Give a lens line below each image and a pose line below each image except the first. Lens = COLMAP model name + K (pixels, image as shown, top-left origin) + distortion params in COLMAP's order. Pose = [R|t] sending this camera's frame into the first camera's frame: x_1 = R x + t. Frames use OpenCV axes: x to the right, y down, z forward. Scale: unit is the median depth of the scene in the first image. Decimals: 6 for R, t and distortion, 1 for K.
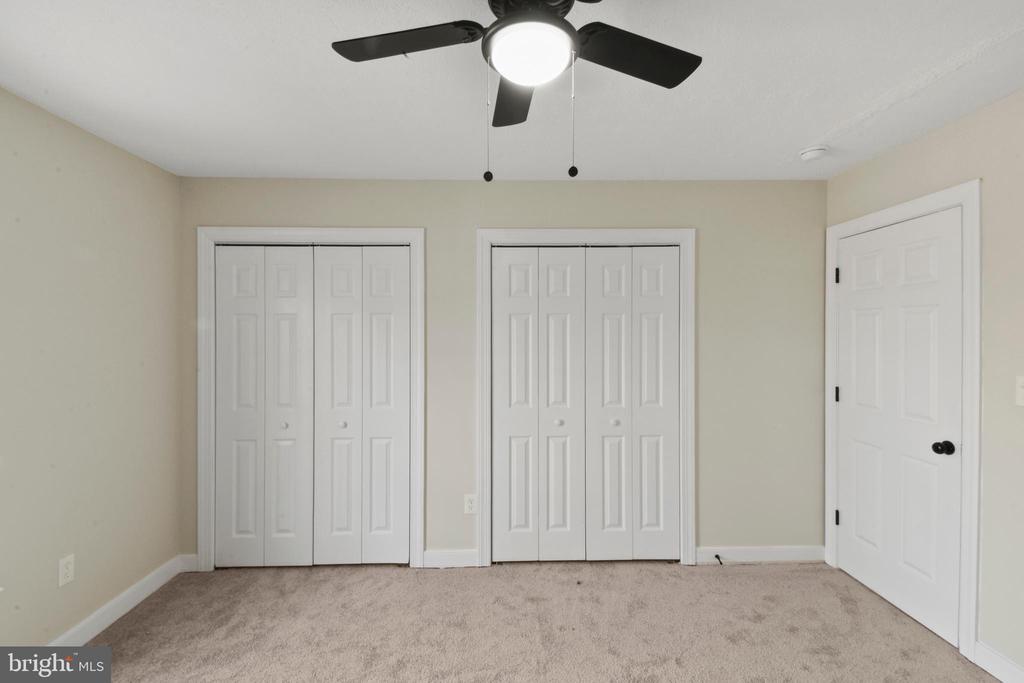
lens RADIAL K [[422.9, 0, 512.0], [0, 422.9, 341.5], [0, 0, 1]] dist [0.030120, -0.010112]
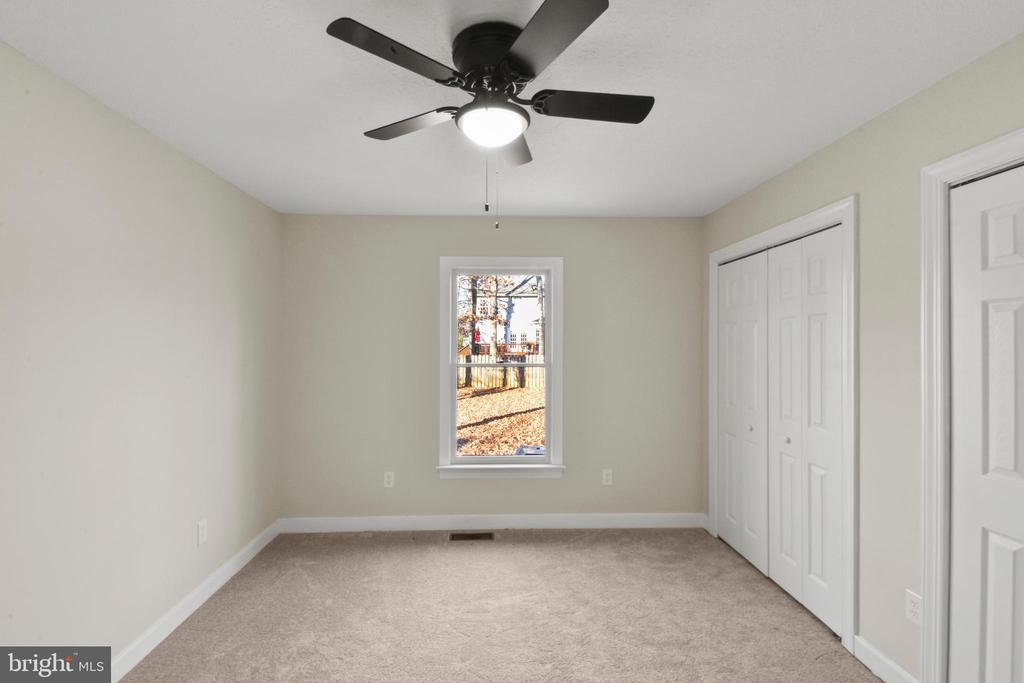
lens RADIAL K [[456.4, 0, 512.0], [0, 456.4, 341.5], [0, 0, 1]] dist [0.015006, -0.014677]
pose [[0.043864, -0.000361, -0.999037, 0.554684], [-0.001938, 0.999998, -0.000447, -0.011980], [0.999036, 0.001956, 0.043864, 0.374572]]
